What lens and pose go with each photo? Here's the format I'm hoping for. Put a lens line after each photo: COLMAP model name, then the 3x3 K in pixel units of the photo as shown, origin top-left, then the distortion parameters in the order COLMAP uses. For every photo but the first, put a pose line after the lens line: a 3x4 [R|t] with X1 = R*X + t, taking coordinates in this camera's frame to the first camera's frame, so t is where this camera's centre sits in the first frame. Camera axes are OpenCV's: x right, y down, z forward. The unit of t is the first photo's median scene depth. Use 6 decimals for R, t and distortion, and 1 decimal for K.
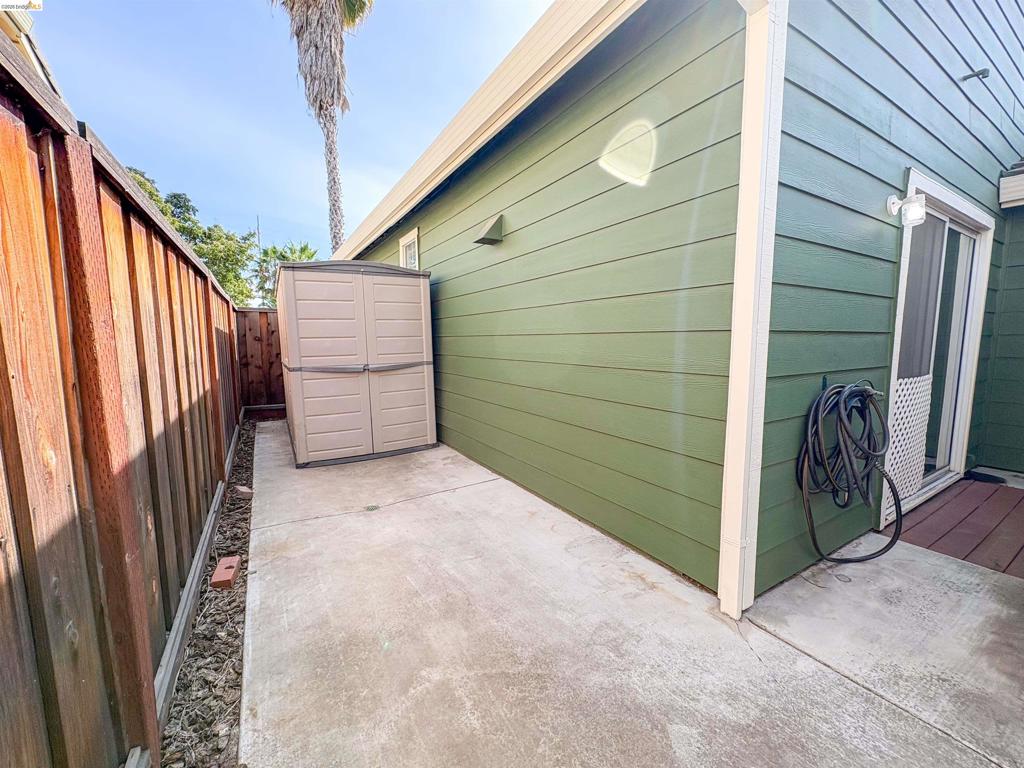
lens RADIAL K [[412.5, 0, 514.0], [0, 412.5, 385.3], [0, 0, 1]] dist [-0.000460, 0.000538]
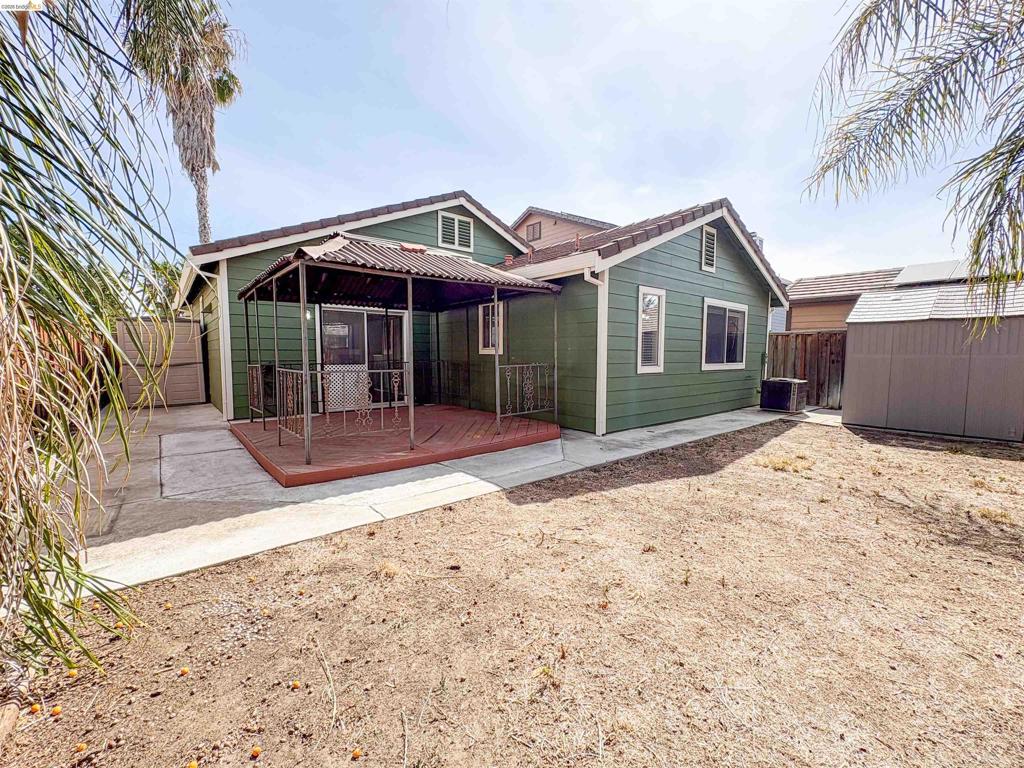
lens RADIAL K [[412.5, 0, 506.3], [0, 412.5, 384.3], [0, 0, 1]] dist [-0.000460, 0.000538]
pose [[0.989844, -0.005033, 0.142068, 0.311078], [0.009888, 0.999390, -0.033484, 0.042422], [-0.141813, 0.034549, 0.989290, -0.381496]]
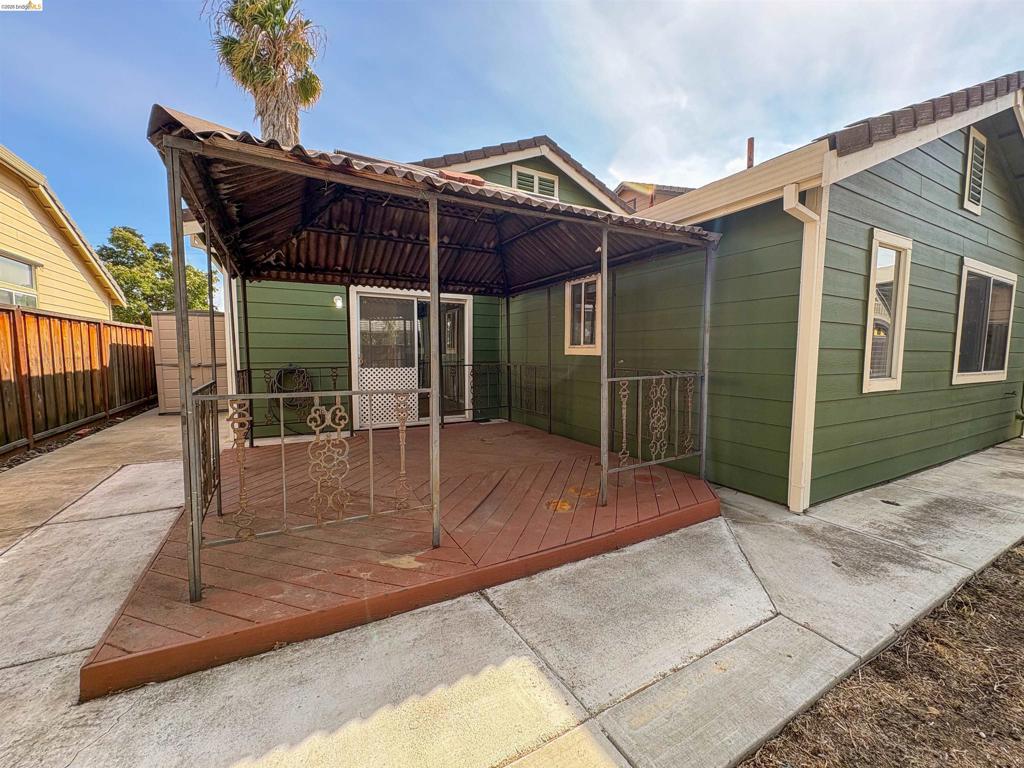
lens RADIAL K [[412.5, 0, 506.5], [0, 412.5, 384.5], [0, 0, 1]] dist [-0.000460, 0.000538]
pose [[0.998757, 0.011562, -0.048488, 0.317909], [-0.013075, 0.999434, -0.031001, 0.024966], [0.048102, 0.031596, 0.998343, -0.230243]]
